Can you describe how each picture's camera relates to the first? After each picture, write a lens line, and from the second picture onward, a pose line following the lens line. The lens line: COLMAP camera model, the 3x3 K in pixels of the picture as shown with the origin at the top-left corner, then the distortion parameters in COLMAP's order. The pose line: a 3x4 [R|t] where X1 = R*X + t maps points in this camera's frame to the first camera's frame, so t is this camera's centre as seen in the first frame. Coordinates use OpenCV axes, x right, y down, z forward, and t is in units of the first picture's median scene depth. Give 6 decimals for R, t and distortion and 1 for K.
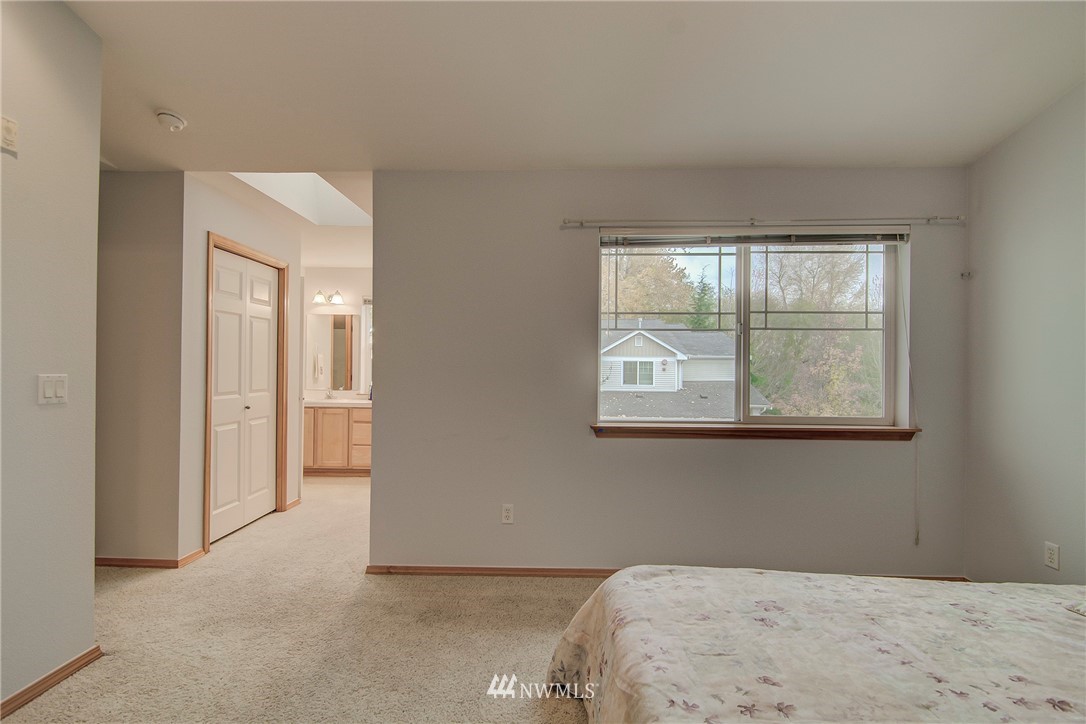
lens RADIAL K [[515.7, 0, 541.9], [0, 515.7, 358.3], [0, 0, 1]] dist [0.011296, -0.002508]
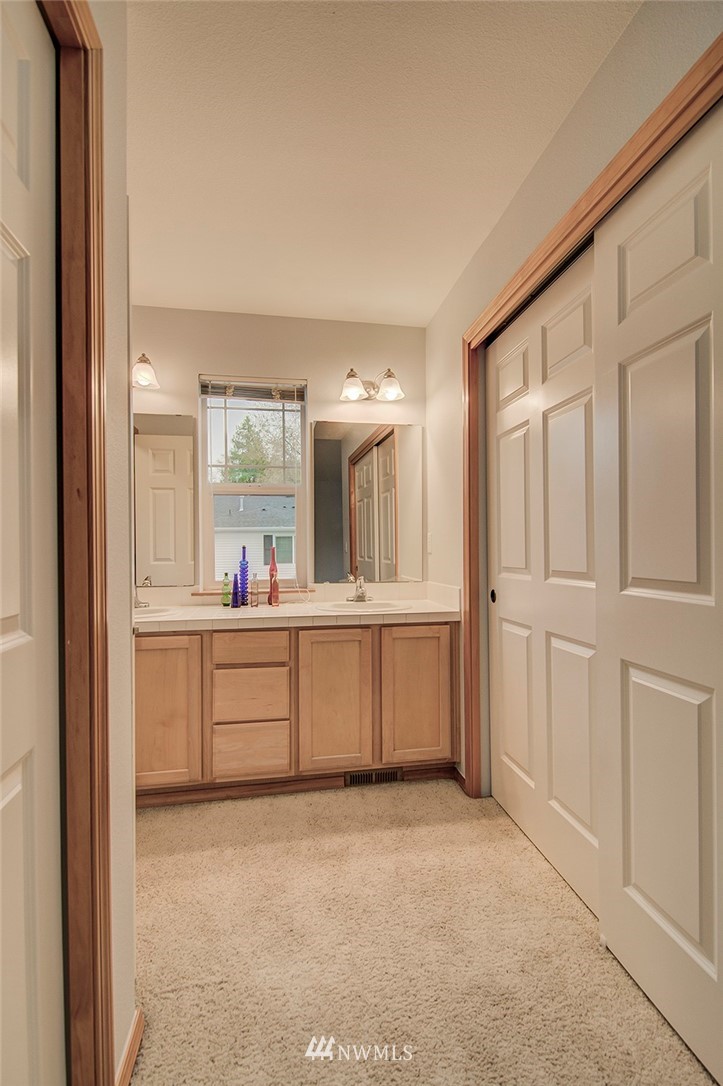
lens RADIAL K [[515.7, 0, 364.2], [0, 515.7, 545.6], [0, 0, 1]] dist [0.011296, -0.002508]
pose [[0.979981, -0.018747, 0.198205, -0.315478], [0.015780, 0.999739, 0.016538, 0.023518], [-0.198464, -0.013080, 0.980021, 0.561204]]
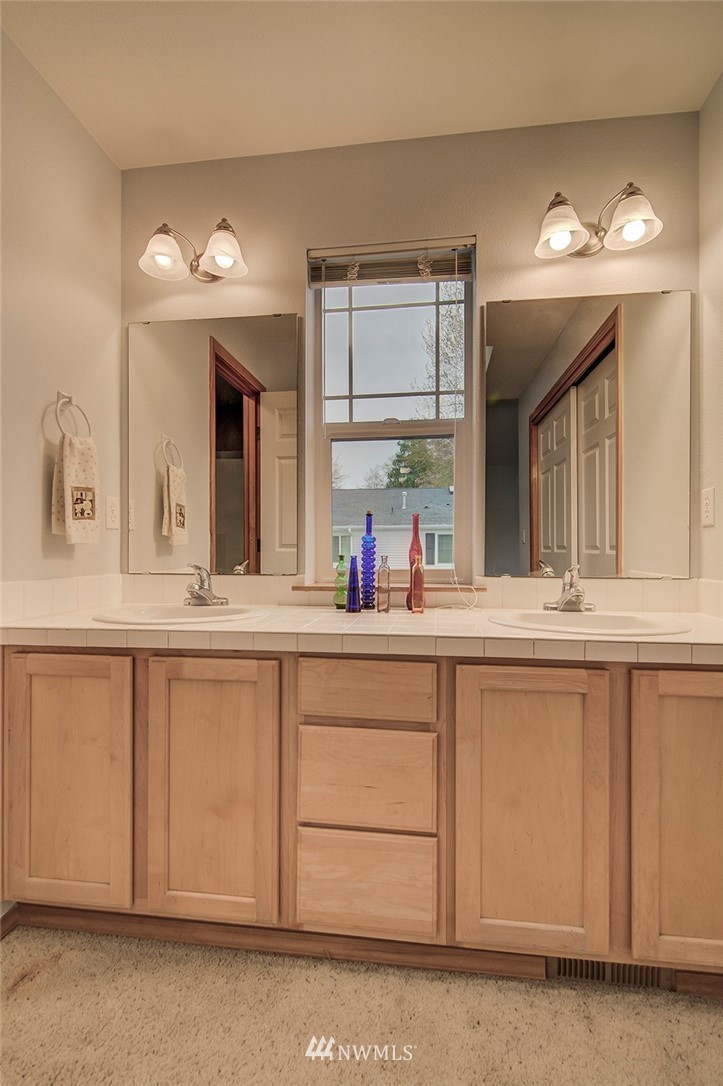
lens RADIAL K [[515.7, 0, 370.6], [0, 515.7, 545.0], [0, 0, 1]] dist [0.011296, -0.002508]
pose [[0.994580, -0.009886, -0.103499, -0.299462], [0.010729, 0.999914, 0.007597, 0.045599], [0.103415, -0.008667, 0.994600, 0.752385]]
